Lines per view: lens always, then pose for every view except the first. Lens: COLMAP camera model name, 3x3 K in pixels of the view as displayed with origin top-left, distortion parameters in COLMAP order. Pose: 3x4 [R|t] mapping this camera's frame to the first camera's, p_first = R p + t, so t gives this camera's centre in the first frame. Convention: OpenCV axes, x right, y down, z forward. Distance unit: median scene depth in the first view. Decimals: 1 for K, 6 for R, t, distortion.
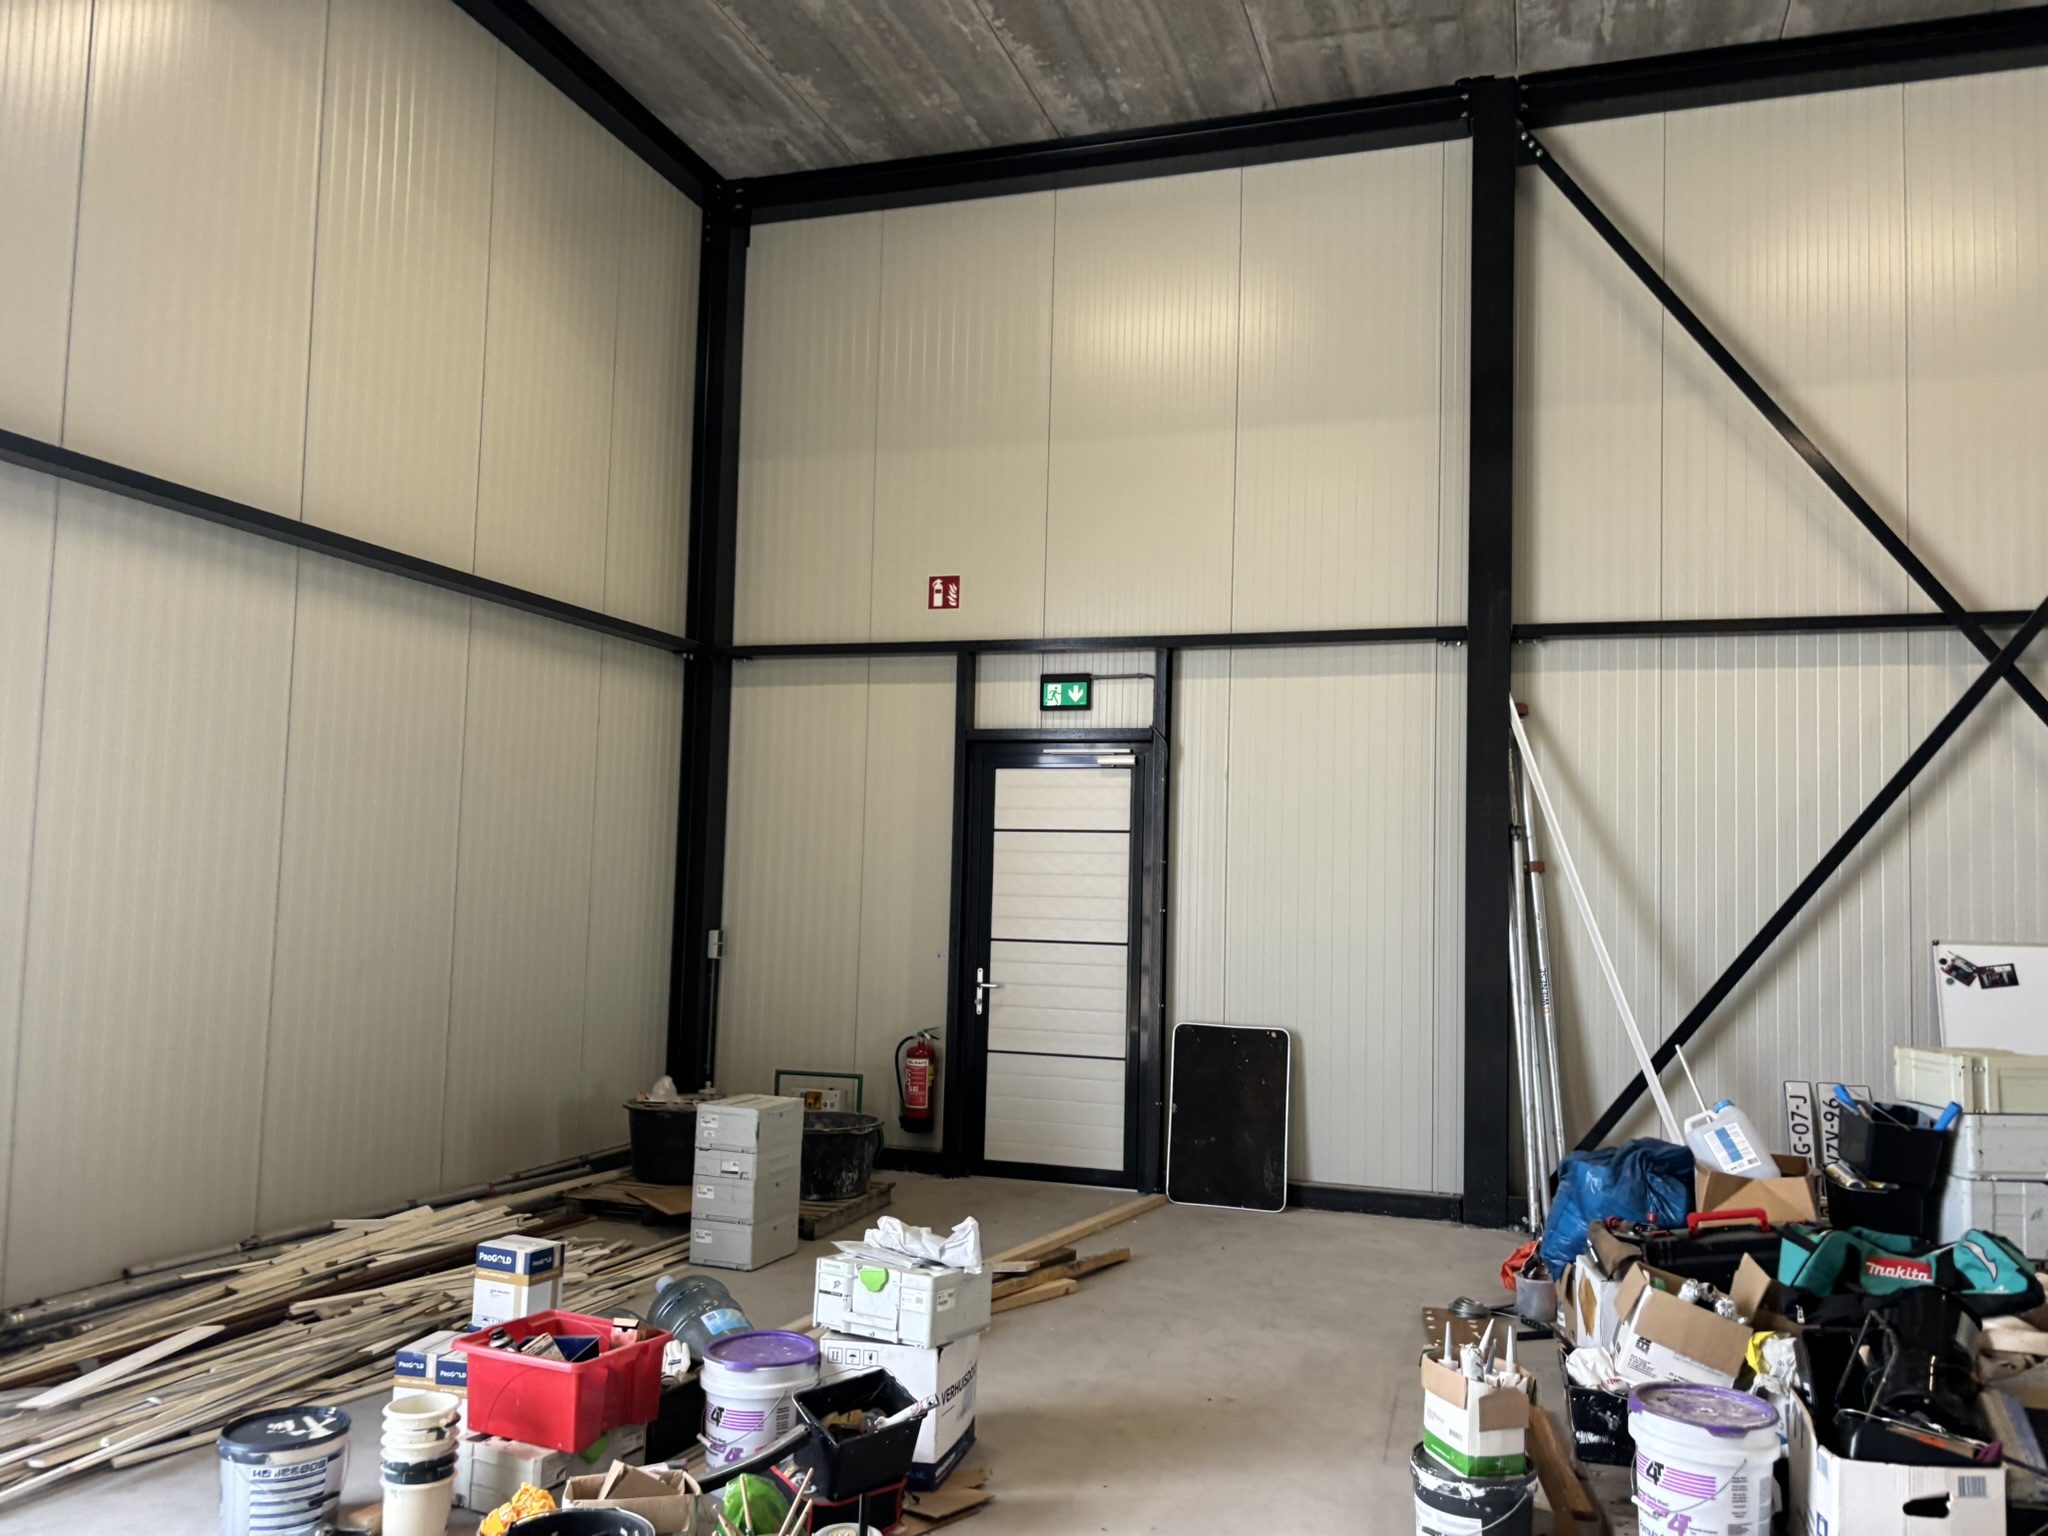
lens RADIAL K [[1607.3, 0, 1025.6], [0, 1607.3, 769.3], [0, 0, 1]] dist [0.003965, -0.012350]
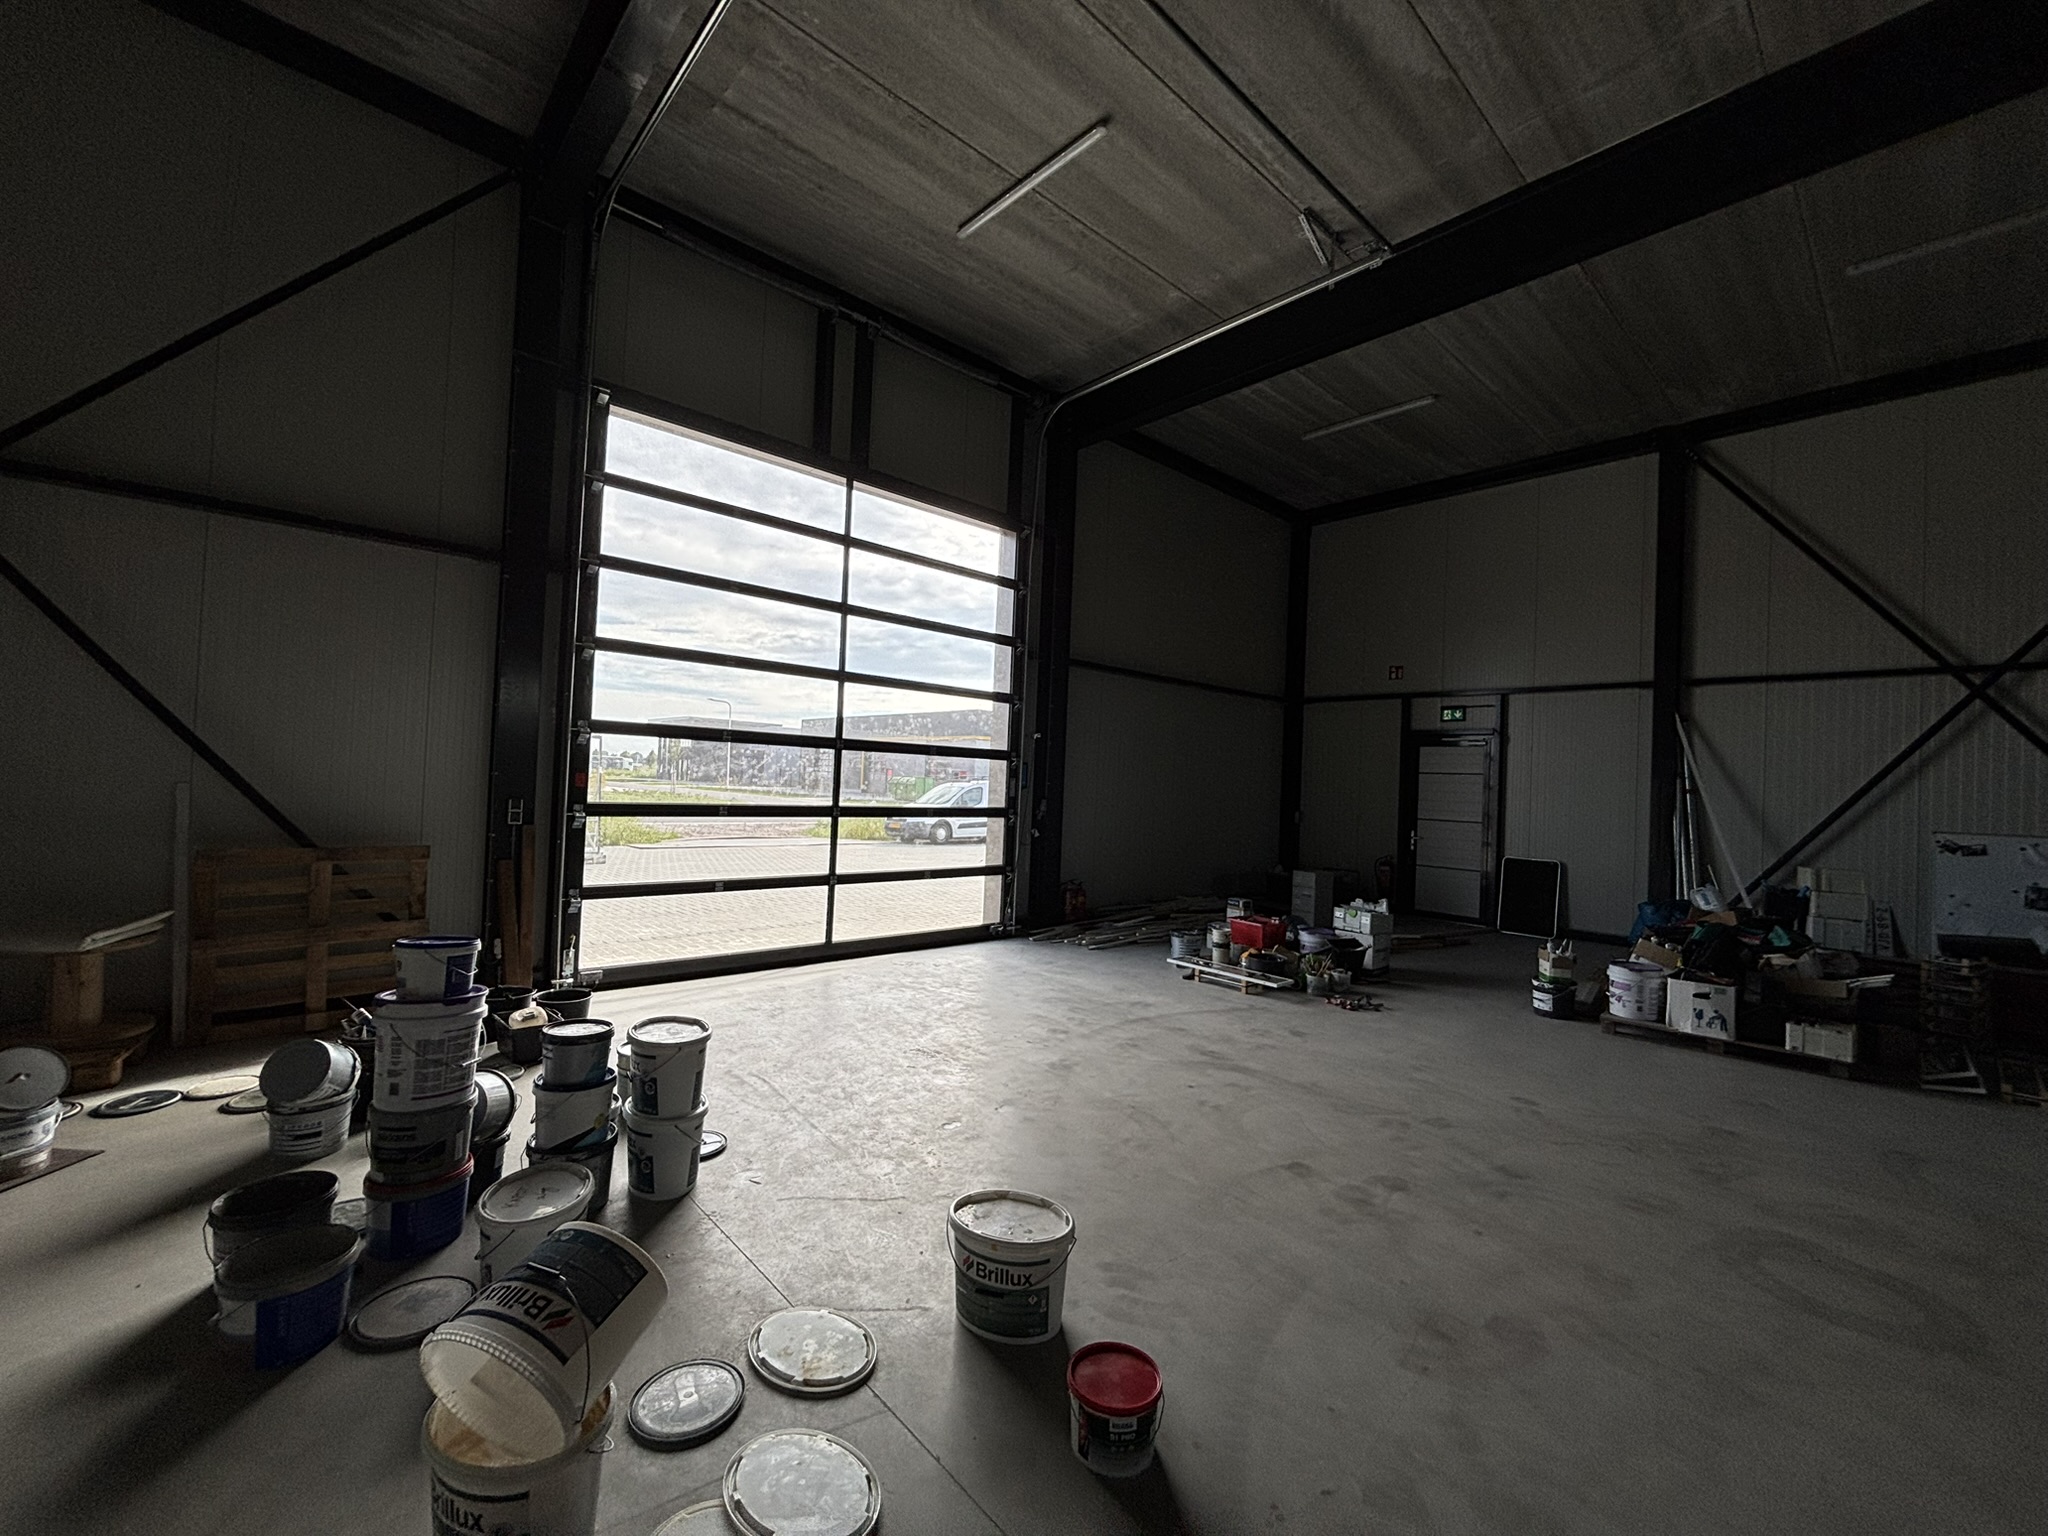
lens RADIAL K [[787.7, 0, 1039.8], [0, 787.7, 765.8], [0, 0, 1]] dist [0.002077, 0.000292]
pose [[0.876442, 0.000251, -0.481507, 0.063948], [0.017610, 0.999314, 0.032576, -0.025149], [0.481185, -0.037030, 0.875836, -0.372614]]
